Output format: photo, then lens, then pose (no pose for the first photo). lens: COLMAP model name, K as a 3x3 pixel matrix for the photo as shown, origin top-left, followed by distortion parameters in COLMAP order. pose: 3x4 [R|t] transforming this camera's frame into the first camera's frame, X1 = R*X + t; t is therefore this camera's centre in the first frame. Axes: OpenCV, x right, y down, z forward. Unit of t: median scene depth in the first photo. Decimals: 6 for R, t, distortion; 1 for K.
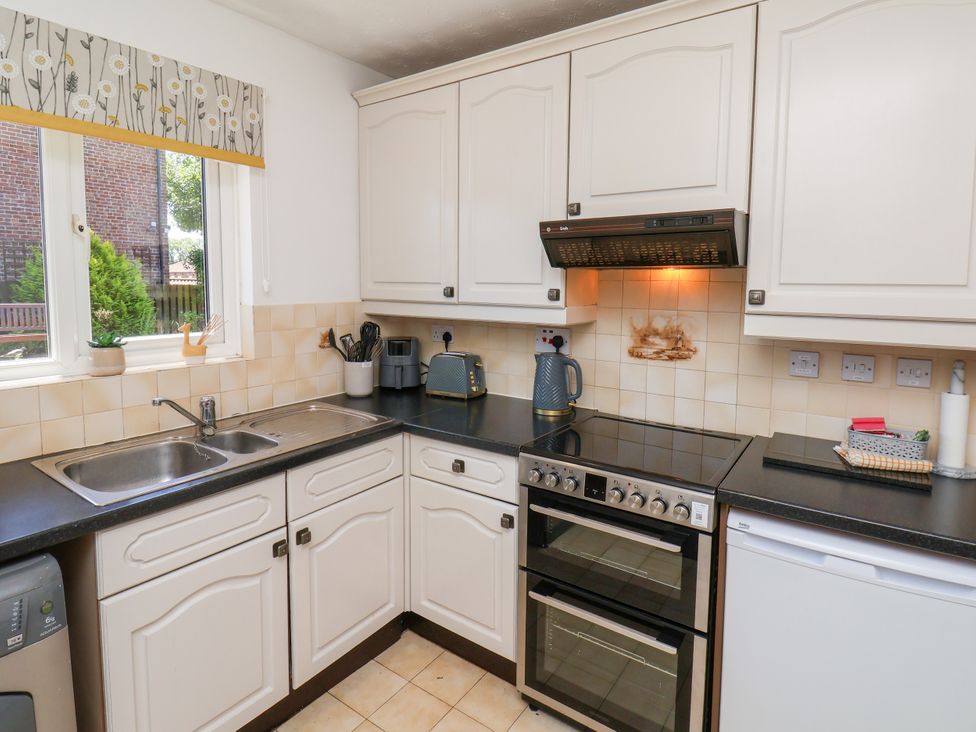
lens RADIAL K [[532.4, 0, 491.9], [0, 532.4, 324.9], [0, 0, 1]] dist [0.004549, -0.018188]
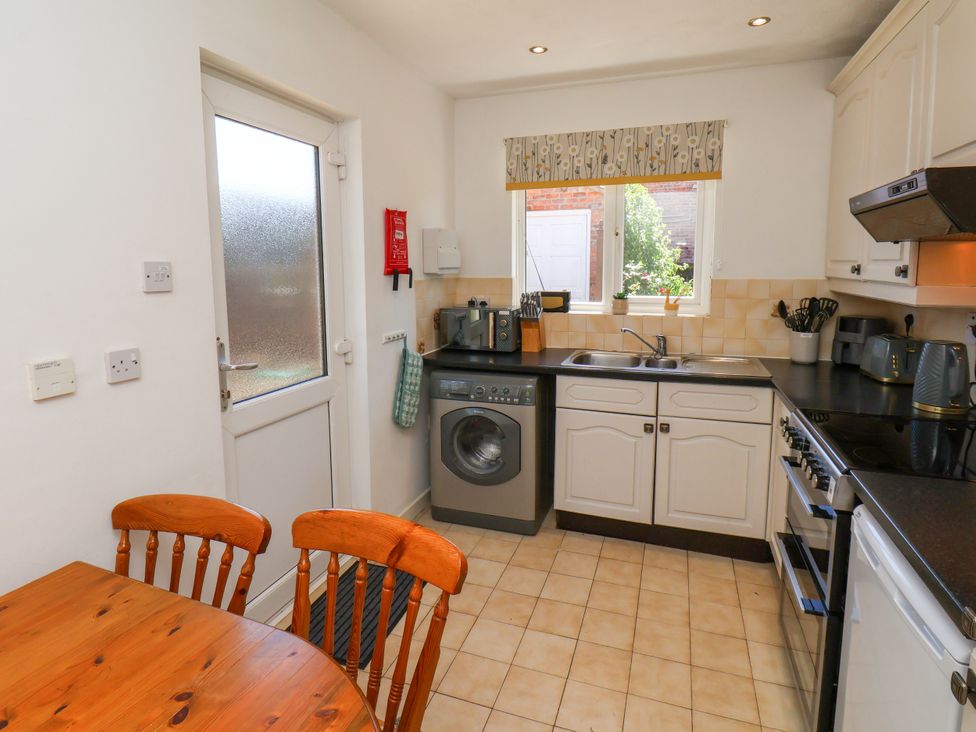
lens RADIAL K [[532.7, 0, 491.2], [0, 532.7, 324.2], [0, 0, 1]] dist [0.002487, -0.012079]
pose [[0.272057, 0.097375, -0.957342, 0.789386], [-0.070853, 0.994194, 0.080988, 0.010030], [0.959669, 0.045798, 0.277377, 0.068085]]
